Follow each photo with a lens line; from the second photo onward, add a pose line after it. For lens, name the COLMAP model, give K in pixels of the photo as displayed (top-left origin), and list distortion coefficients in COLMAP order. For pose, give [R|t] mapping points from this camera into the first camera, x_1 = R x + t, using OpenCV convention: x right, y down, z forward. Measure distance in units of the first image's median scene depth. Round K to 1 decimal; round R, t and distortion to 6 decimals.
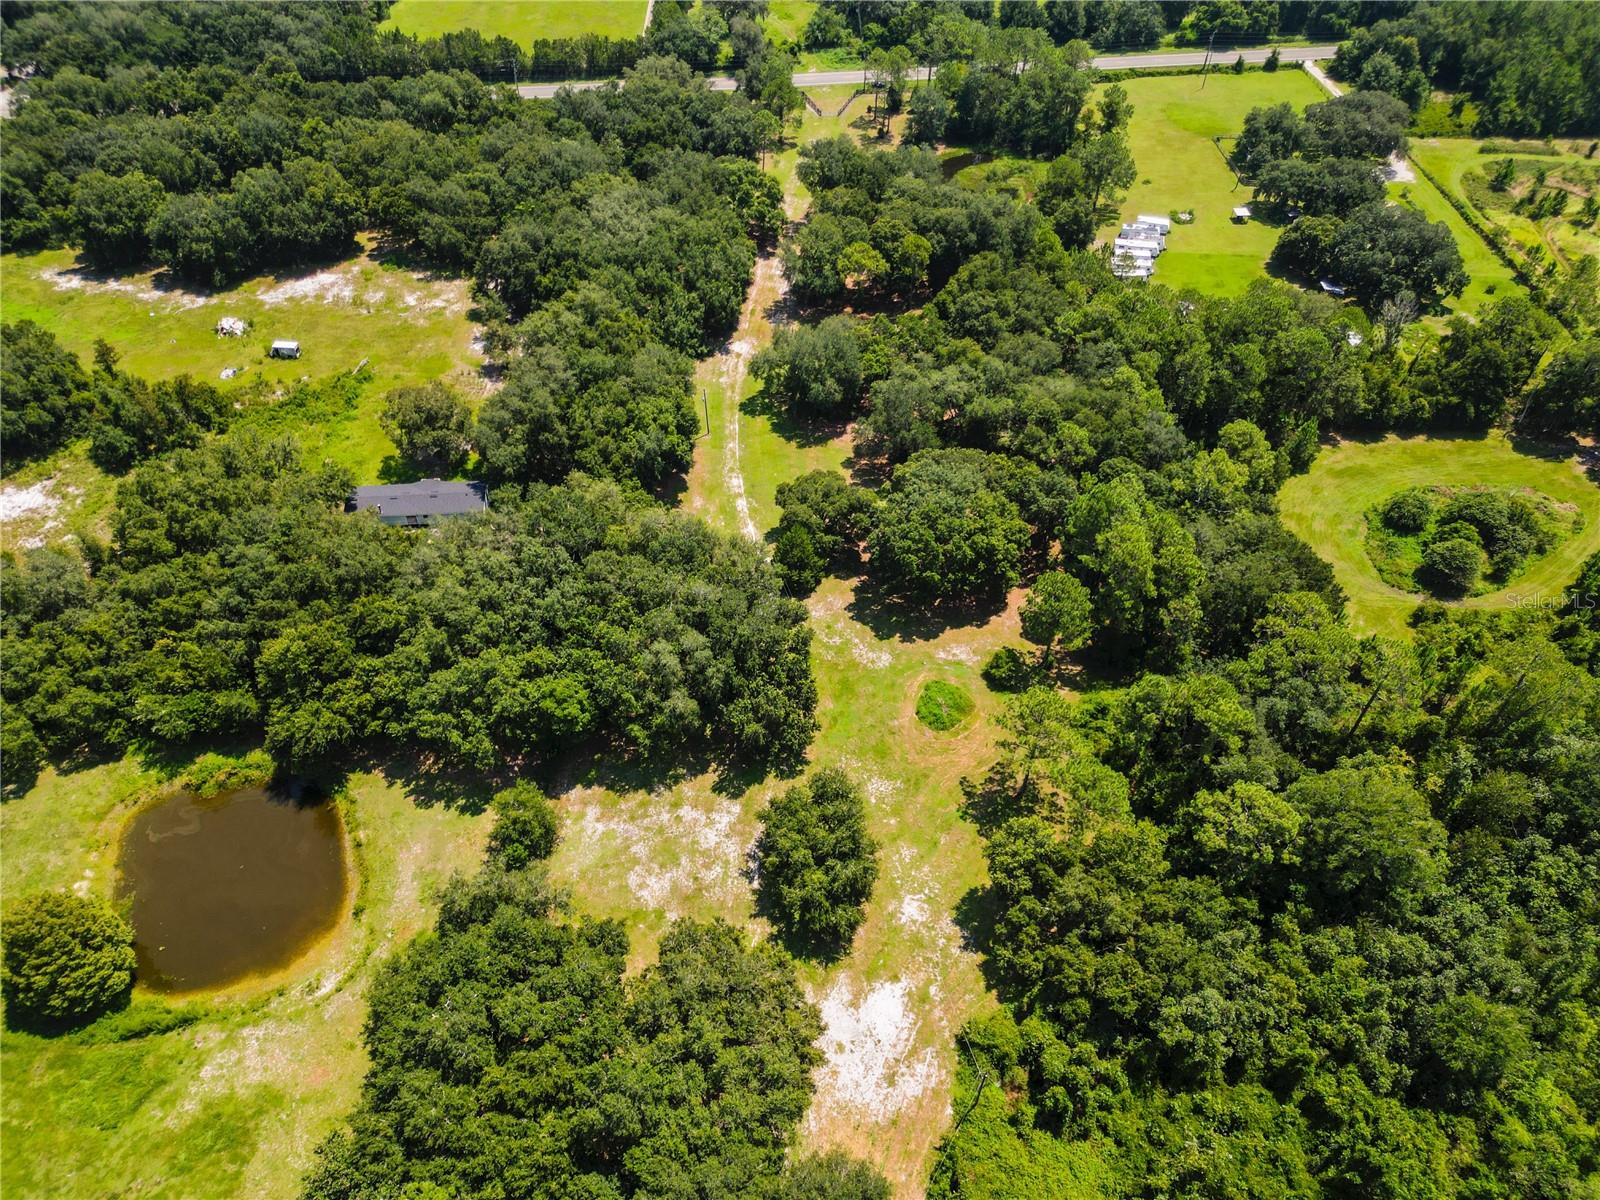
lens RADIAL K [[1120.6, 0, 800.0], [0, 1120.6, 600.0], [0, 0, 1]] dist [0.084020, -0.074132]
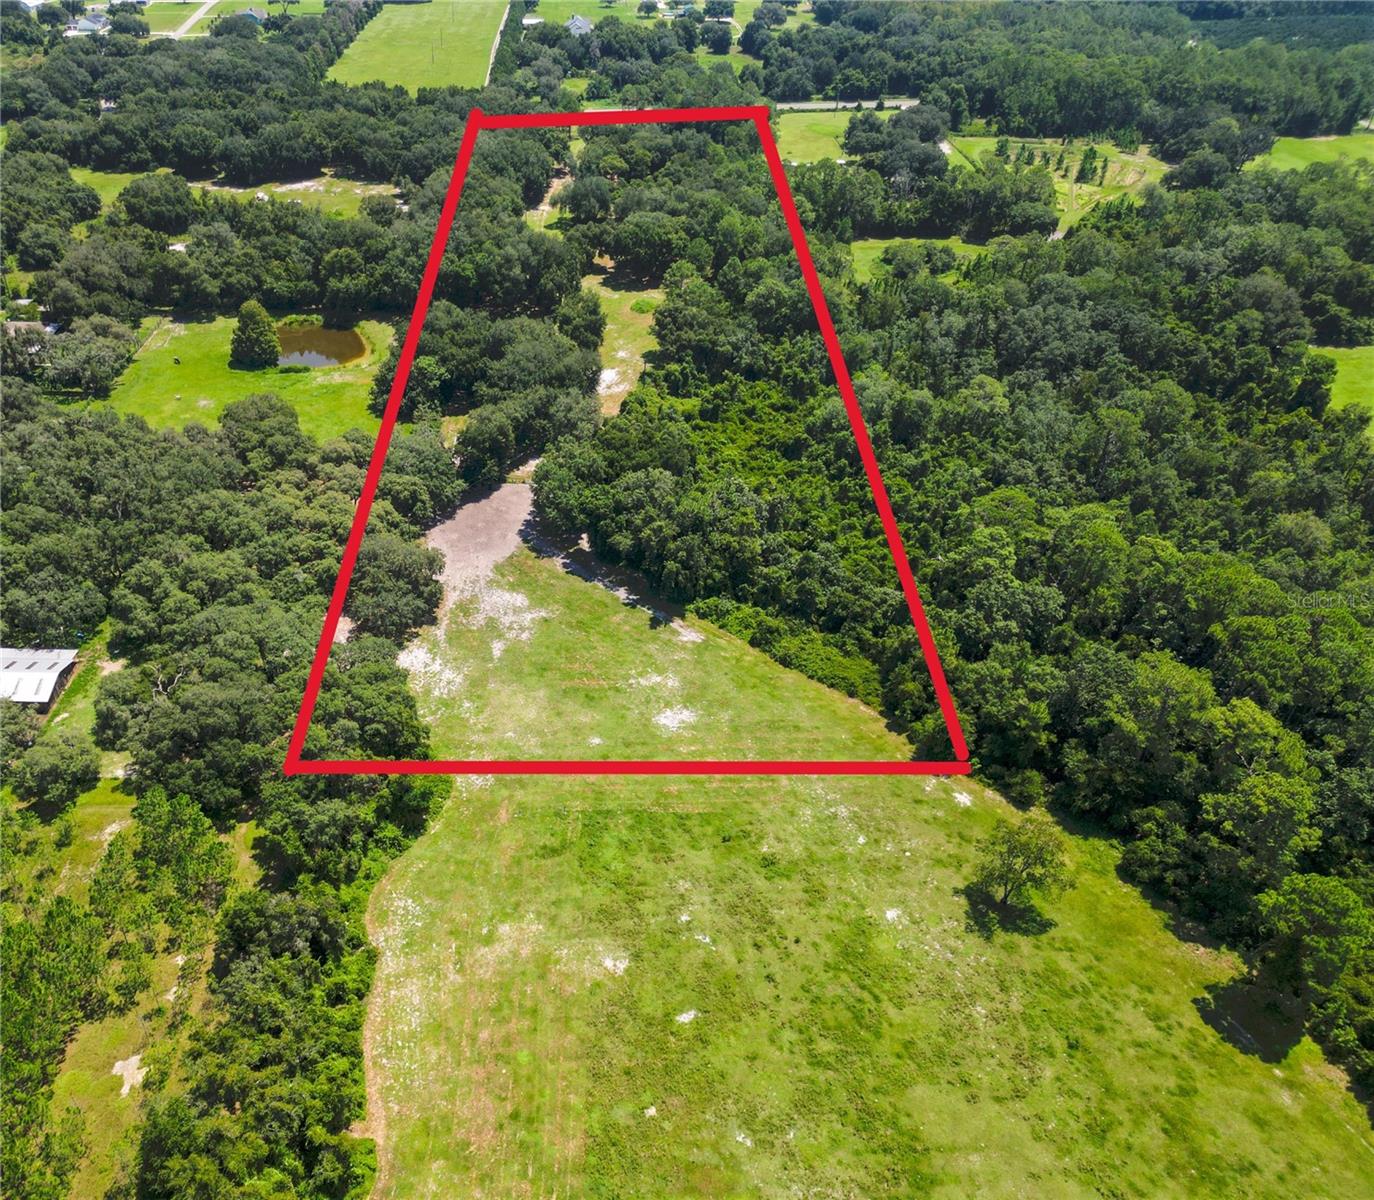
lens RADIAL K [[1123.8, 0, 575.7], [0, 1123.8, 600.4], [0, 0, 1]] dist [0.069779, -0.069210]
pose [[0.999873, 0.006724, -0.014452, 0.023963], [-0.008860, 0.988147, -0.153252, 0.597759], [0.013251, 0.153361, 0.988081, -0.604487]]
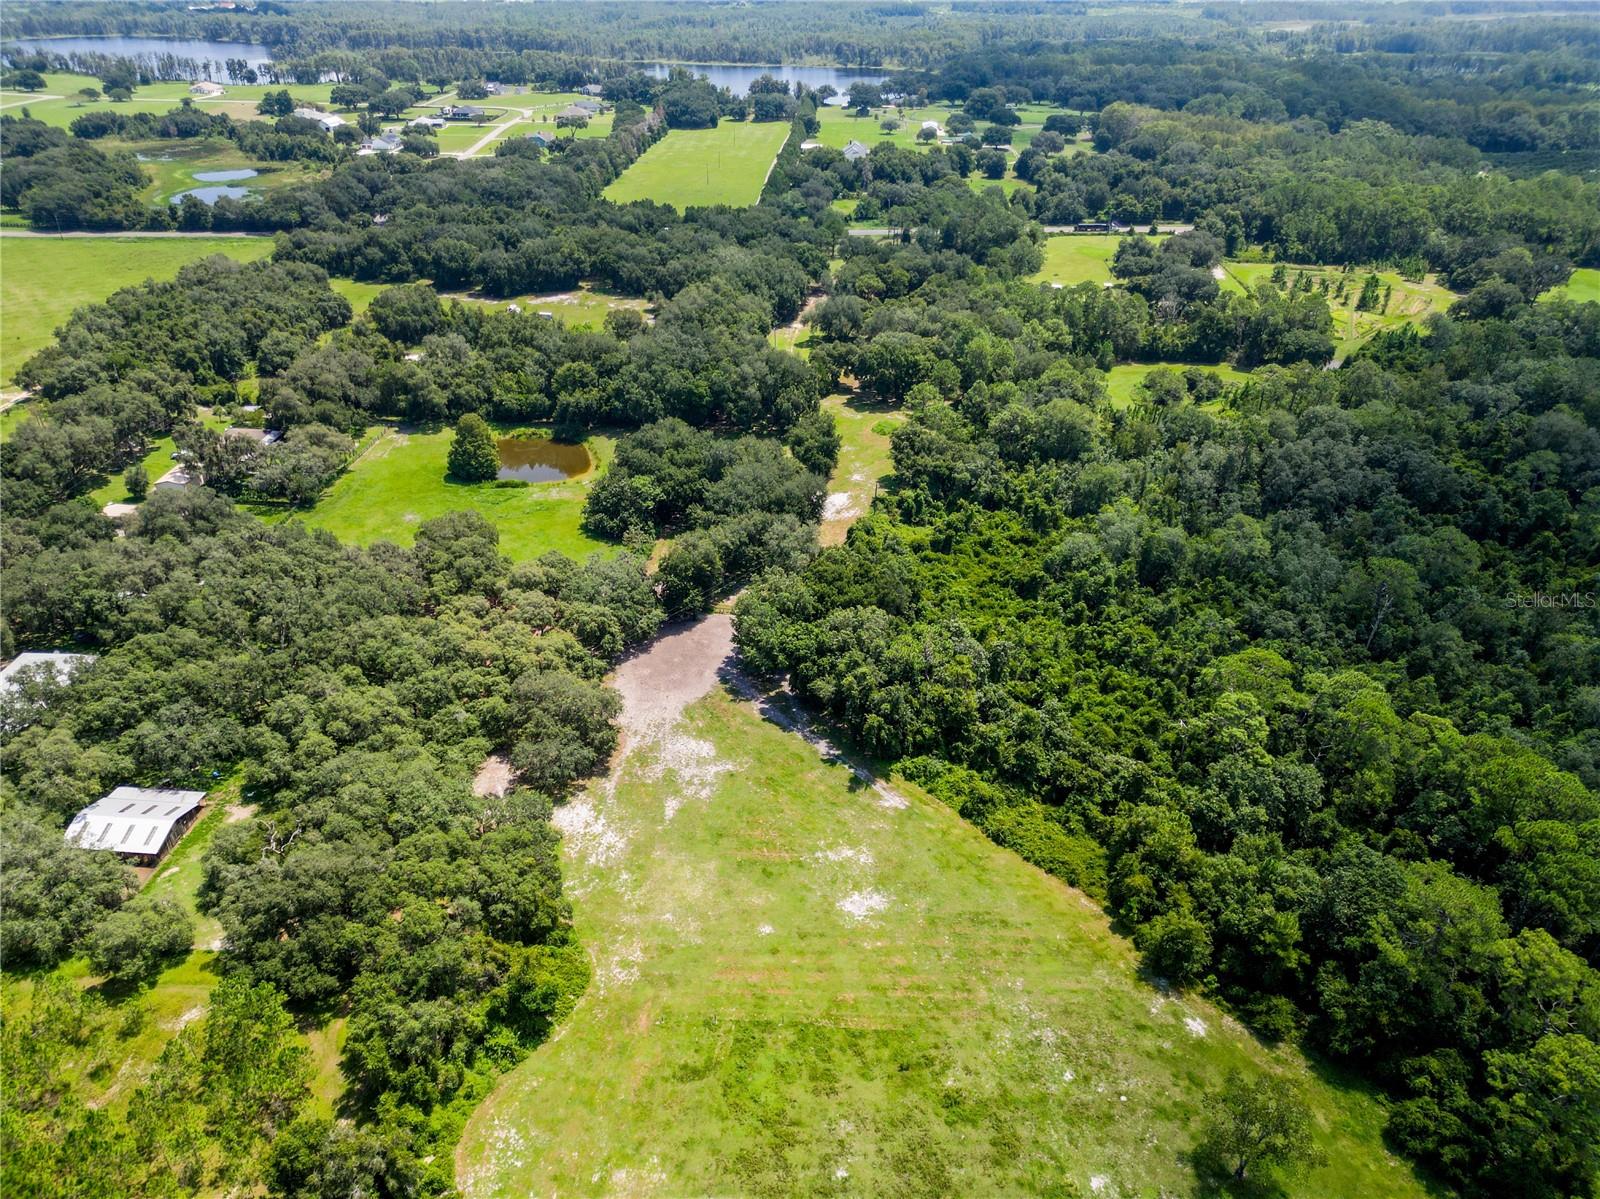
lens RADIAL K [[1126.2, 0, 800.0], [0, 1126.2, 599.5], [0, 0, 1]] dist [0.060066, -0.056154]
pose [[0.996770, 0.038631, -0.070400, 0.081690], [-0.054722, 0.968380, -0.243403, 0.551903], [0.058771, 0.246469, 0.967367, -0.525718]]
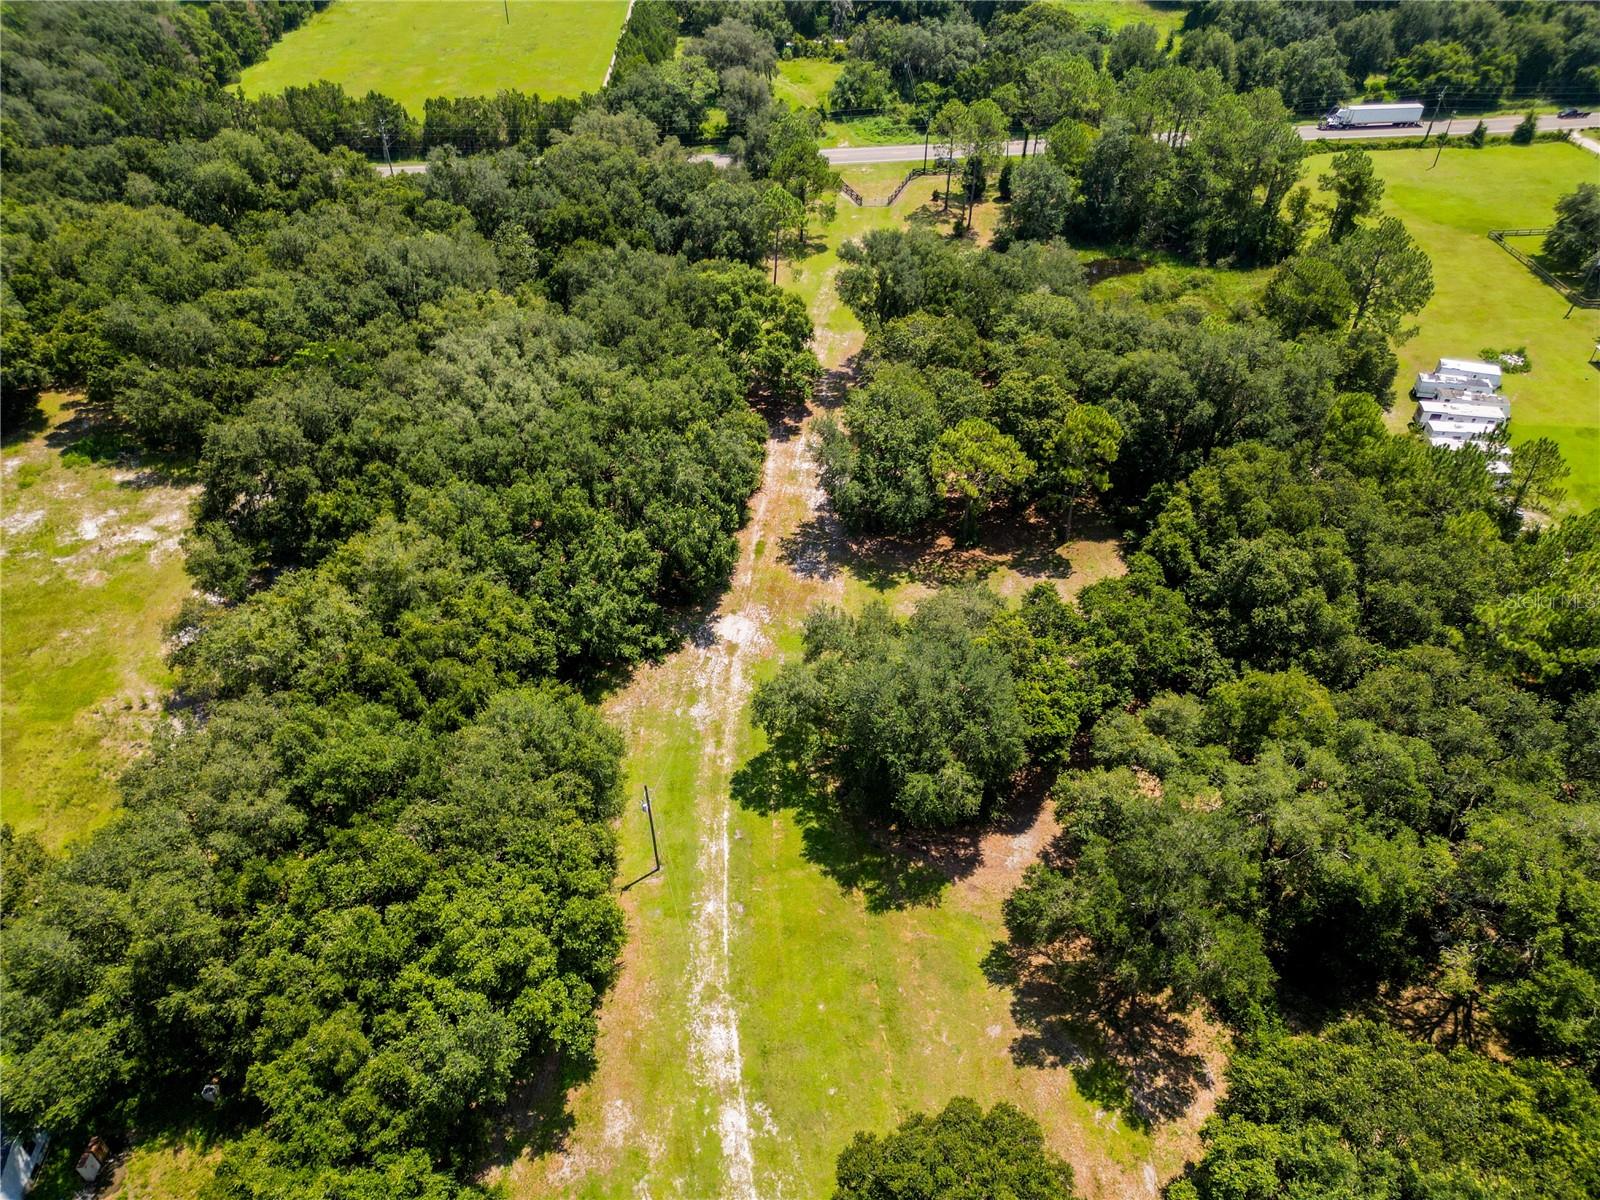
lens RADIAL K [[1120.6, 0, 800.0], [0, 1120.6, 600.0], [0, 0, 1]] dist [0.084020, -0.074132]
pose [[0.999987, -0.003303, 0.003868, -0.024244], [0.003661, 0.995309, -0.096678, -0.172210], [-0.003531, 0.096691, 0.995308, 0.465788]]
